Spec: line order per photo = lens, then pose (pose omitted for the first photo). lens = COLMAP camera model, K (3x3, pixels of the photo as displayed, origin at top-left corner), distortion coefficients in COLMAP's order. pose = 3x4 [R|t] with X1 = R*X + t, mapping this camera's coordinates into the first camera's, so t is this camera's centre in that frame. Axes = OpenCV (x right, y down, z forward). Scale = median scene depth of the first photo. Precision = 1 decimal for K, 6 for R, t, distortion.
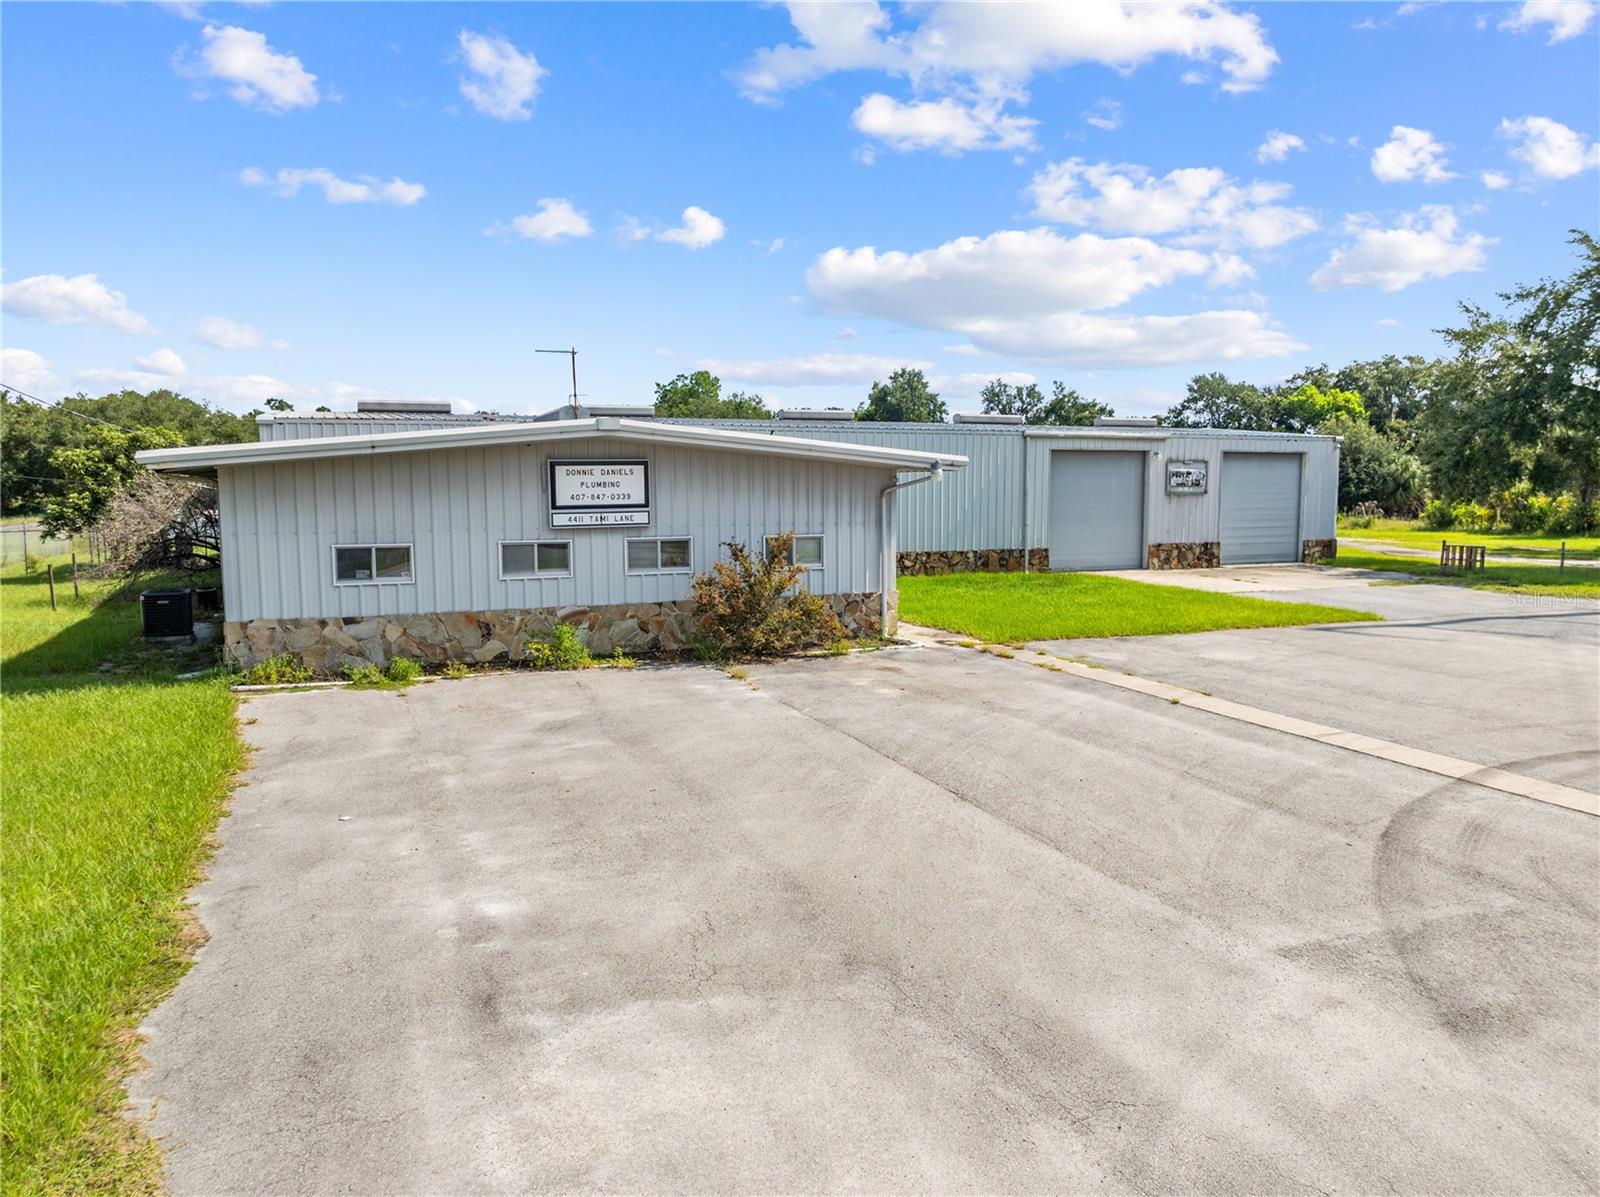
lens RADIAL K [[1126.3, 0, 807.0], [0, 1126.3, 600.8], [0, 0, 1]] dist [-0.031407, -0.001897]
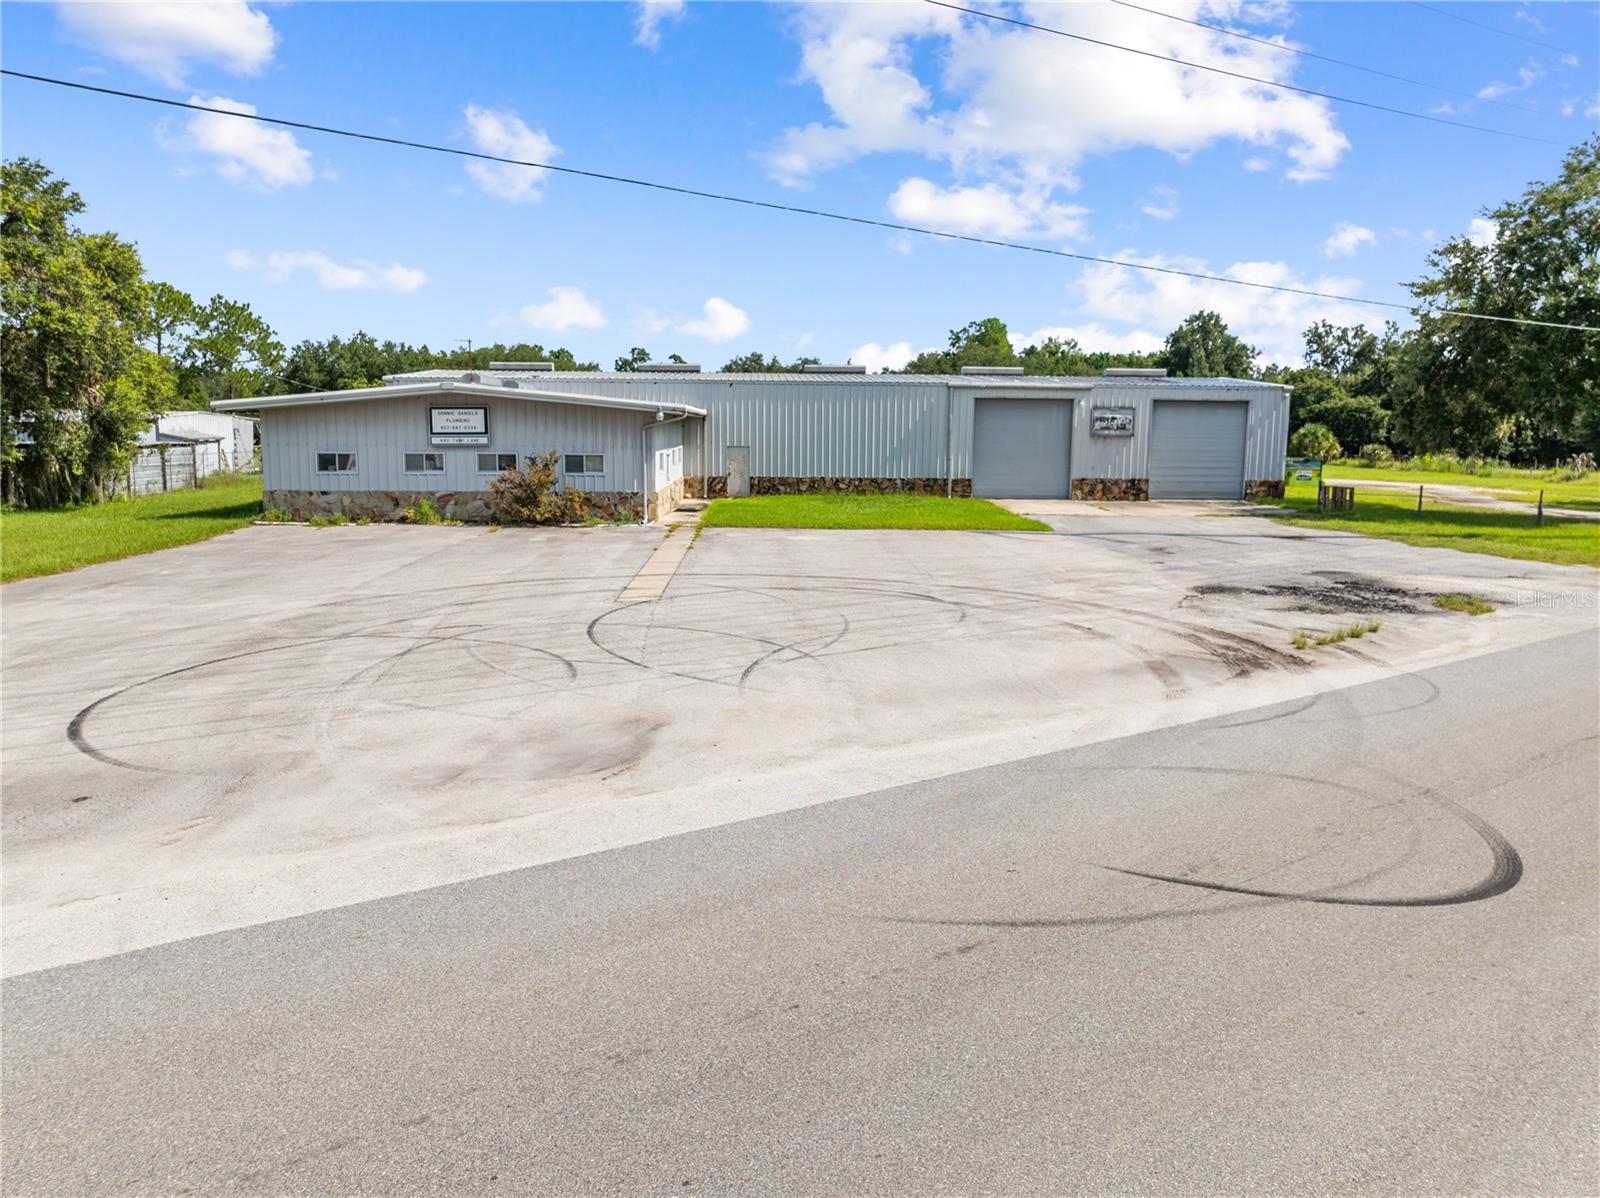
lens RADIAL K [[1145.2, 0, 806.8], [0, 1145.2, 599.6], [0, 0, 1]] dist [-0.025860, -0.006044]
pose [[0.935076, 0.064557, -0.348518, 0.498502], [-0.048232, 0.997303, 0.055325, 0.025199], [0.351150, -0.034923, 0.935668, -0.242549]]
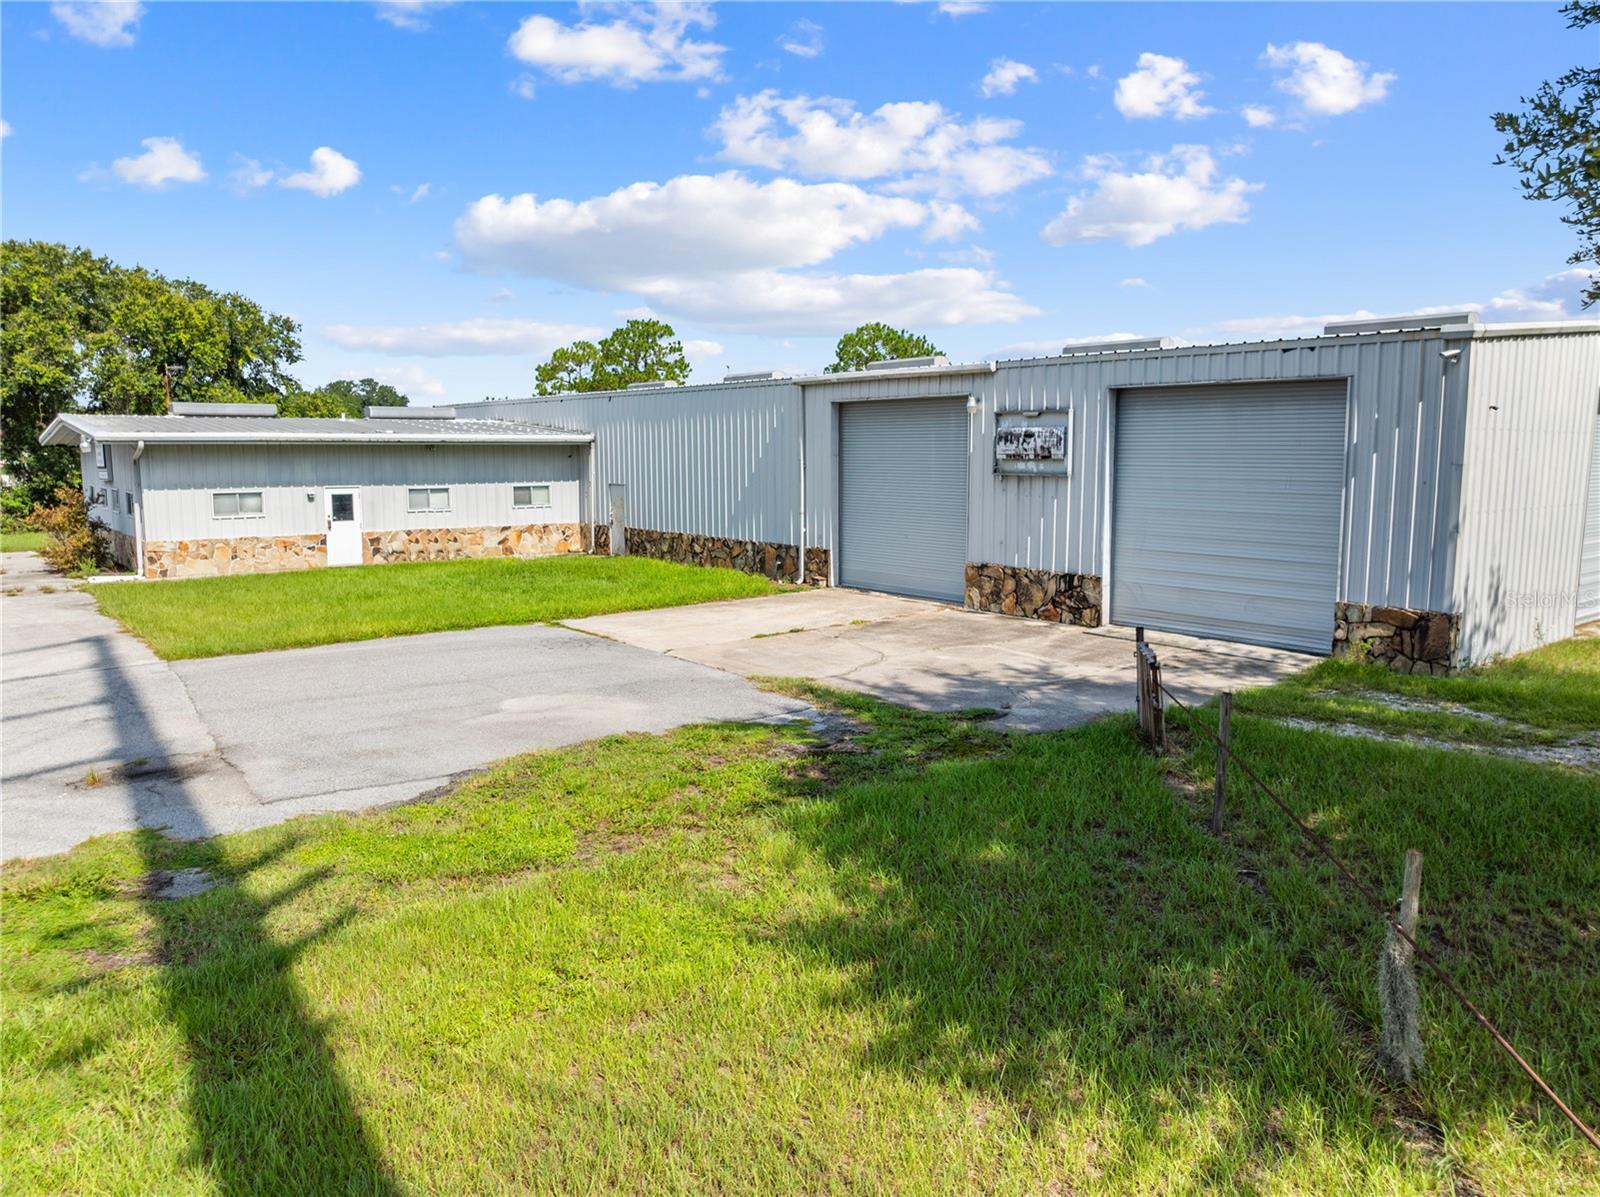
lens RADIAL K [[1126.3, 0, 807.0], [0, 1126.3, 600.8], [0, 0, 1]] dist [-0.031407, -0.001897]
pose [[0.277058, 0.131427, -0.951822, 0.870881], [-0.100572, 0.989127, 0.107303, -0.088950], [0.955575, 0.065997, 0.287263, 0.807704]]
